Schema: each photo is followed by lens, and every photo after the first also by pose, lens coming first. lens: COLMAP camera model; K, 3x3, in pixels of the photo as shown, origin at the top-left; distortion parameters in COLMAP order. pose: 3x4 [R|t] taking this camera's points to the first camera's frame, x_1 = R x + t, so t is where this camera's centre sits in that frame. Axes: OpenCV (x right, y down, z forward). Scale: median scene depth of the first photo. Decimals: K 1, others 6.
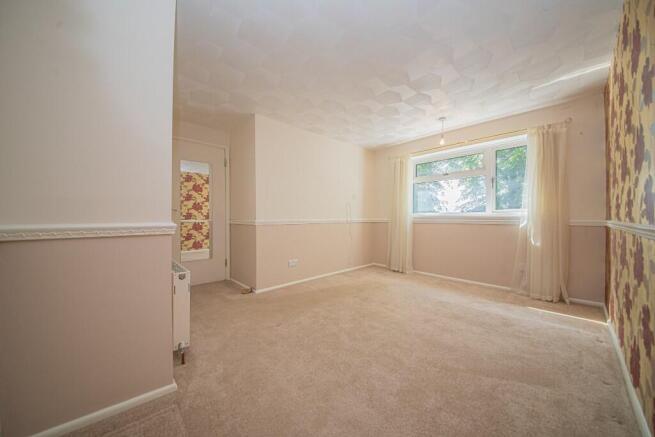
lens RADIAL K [[233.6, 0, 325.6], [0, 233.6, 216.8], [0, 0, 1]] dist [-0.014866, -0.000075]
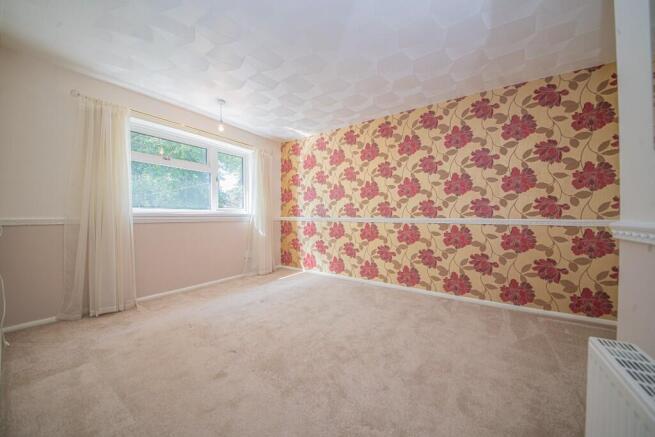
lens RADIAL K [[233.6, 0, 325.6], [0, 233.6, 216.8], [0, 0, 1]] dist [-0.014866, -0.000075]
pose [[-0.242134, -0.009622, 0.970195, -0.442513], [-0.010807, 0.999916, 0.007220, -0.001359], [-0.970183, -0.008737, -0.242218, 0.830085]]
